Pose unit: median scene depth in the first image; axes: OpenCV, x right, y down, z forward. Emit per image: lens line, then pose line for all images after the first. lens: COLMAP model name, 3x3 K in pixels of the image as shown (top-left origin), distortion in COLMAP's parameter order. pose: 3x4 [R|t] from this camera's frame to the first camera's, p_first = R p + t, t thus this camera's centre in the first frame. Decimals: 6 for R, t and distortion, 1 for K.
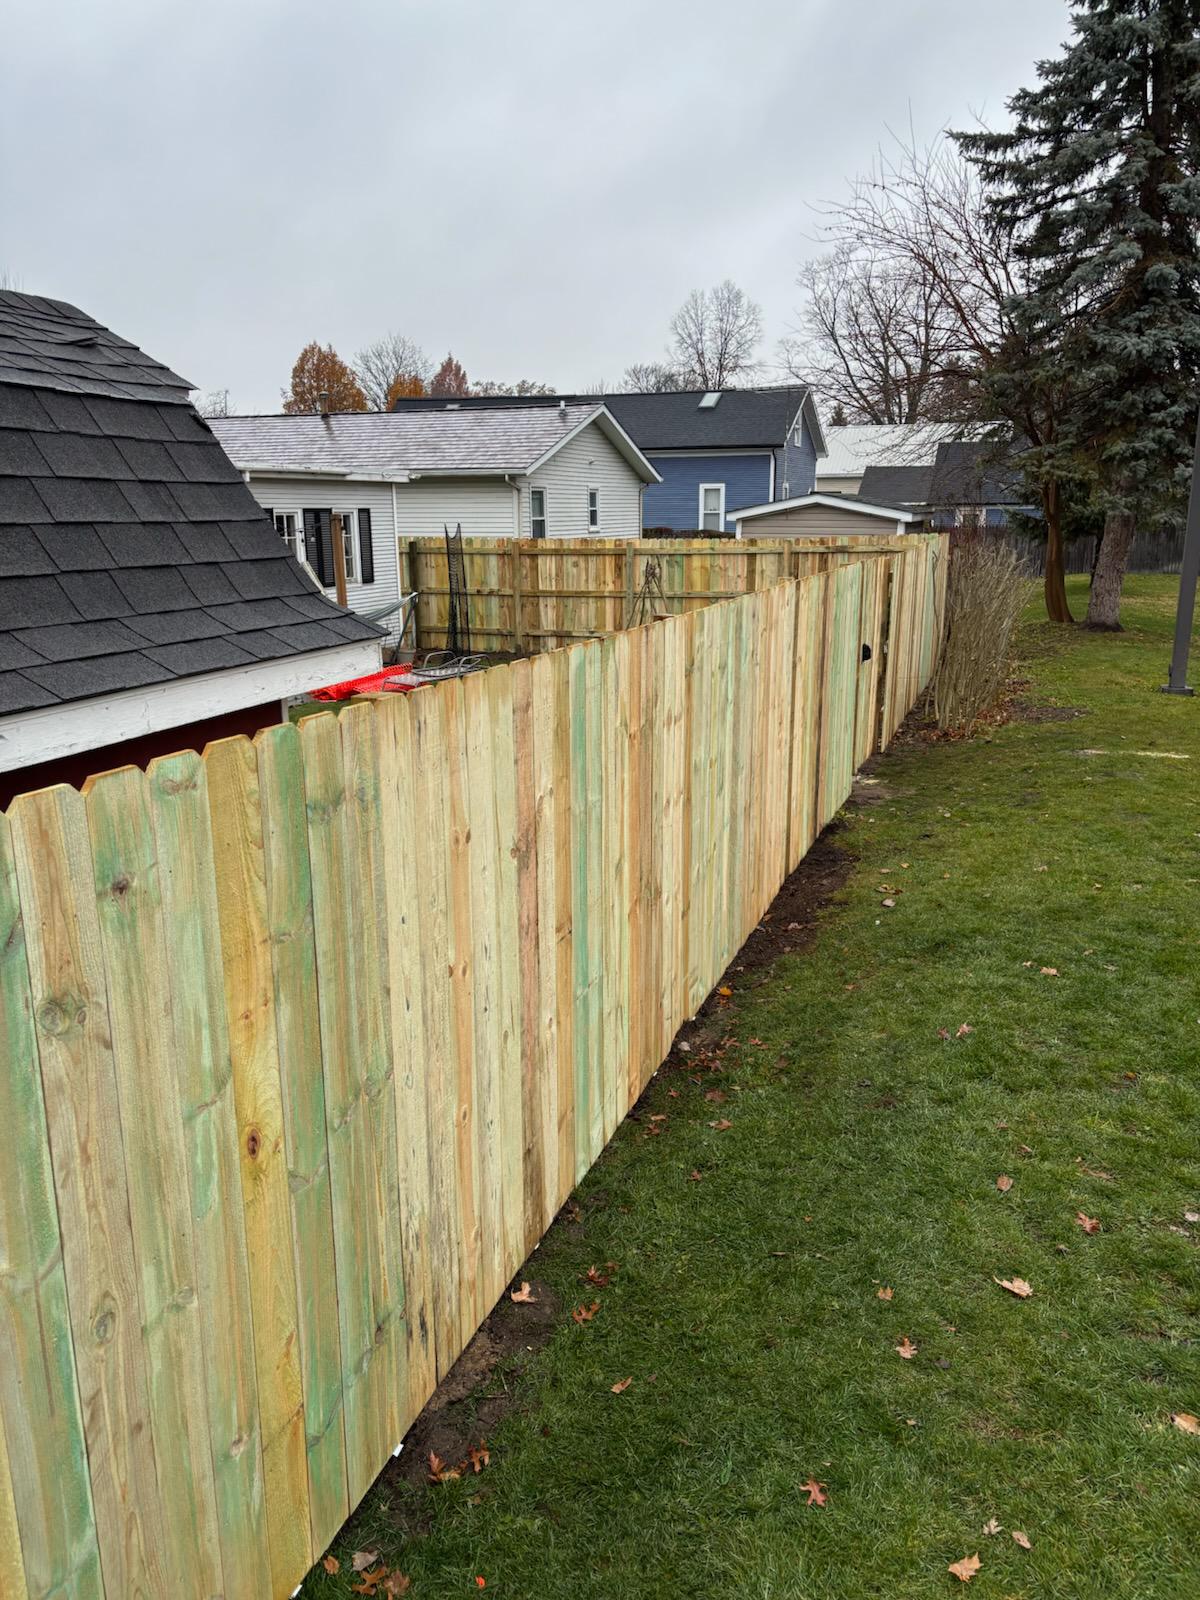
lens RADIAL K [[1175.2, 0, 606.0], [0, 1175.2, 796.9], [0, 0, 1]] dist [0.028810, -0.031639]
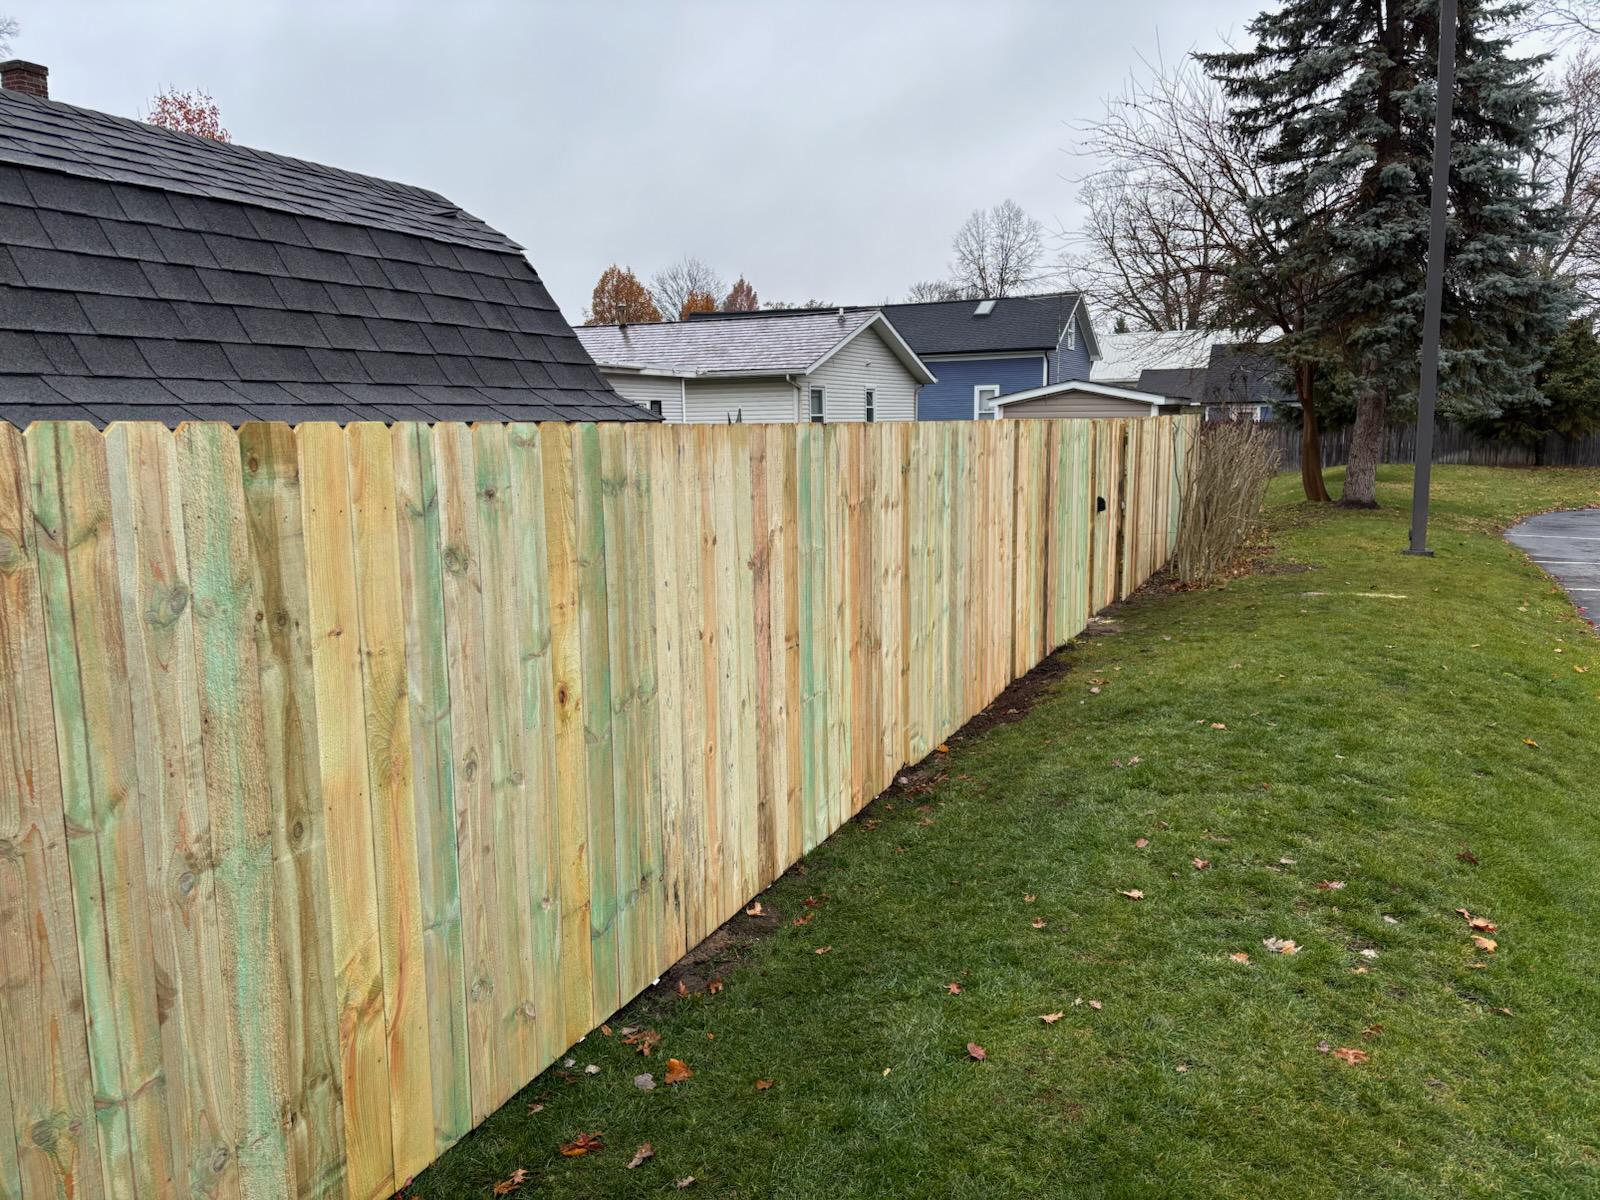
lens RADIAL K [[1175.2, 0, 800.0], [0, 1175.2, 601.1], [0, 0, 1]] dist [0.028810, -0.031639]
pose [[0.996896, 0.001166, -0.078720, 0.061153], [-0.008208, 0.995980, -0.089200, 0.151900], [0.078299, 0.089570, 0.992898, -0.239712]]
